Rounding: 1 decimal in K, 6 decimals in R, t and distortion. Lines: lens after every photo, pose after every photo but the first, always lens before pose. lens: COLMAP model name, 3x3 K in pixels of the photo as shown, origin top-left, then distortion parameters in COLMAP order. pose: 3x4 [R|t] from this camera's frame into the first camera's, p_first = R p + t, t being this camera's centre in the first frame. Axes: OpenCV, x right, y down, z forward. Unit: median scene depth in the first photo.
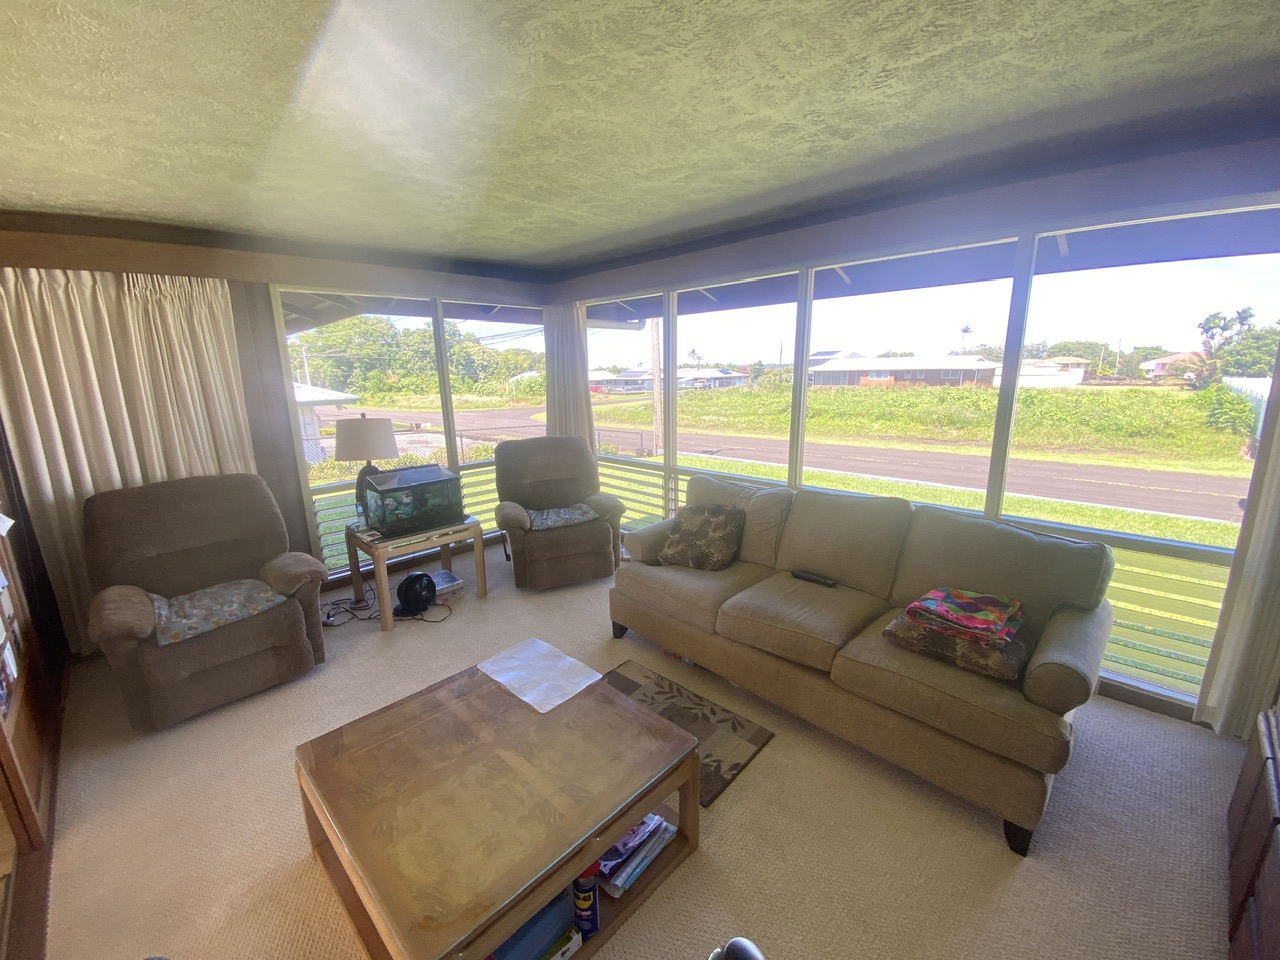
lens RADIAL K [[521.0, 0, 640.0], [0, 521.0, 480.0], [0, 0, 1]] dist [-0.020746, -0.000200]
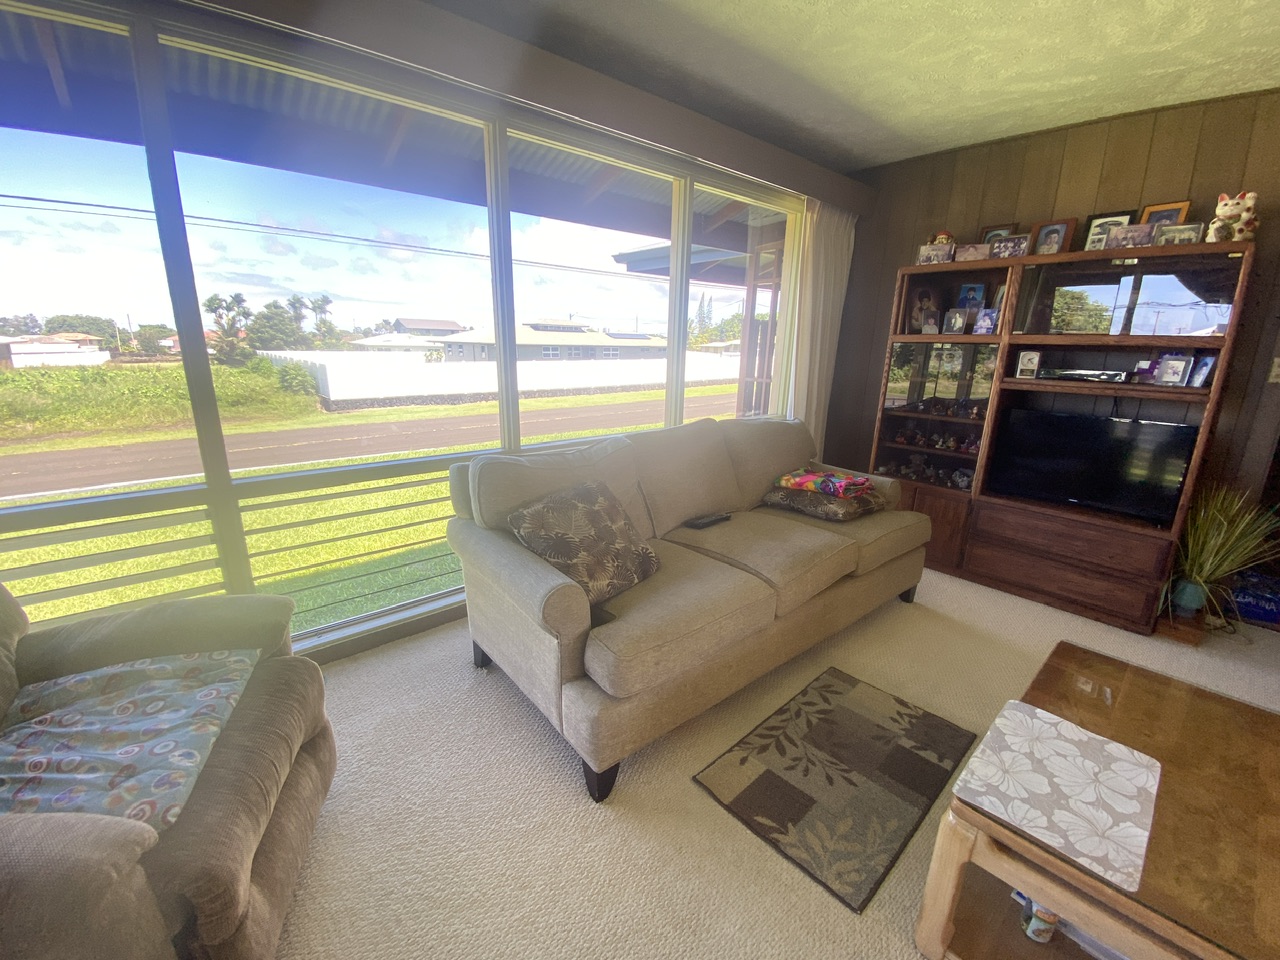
lens RADIAL K [[521.0, 0, 640.0], [0, 521.0, 480.0], [0, 0, 1]] dist [-0.020746, -0.000200]
pose [[0.081855, -0.235211, 0.968491, -0.313034], [0.191904, 0.957288, 0.216271, -0.054561], [-0.977994, 0.168155, 0.123497, 0.610496]]
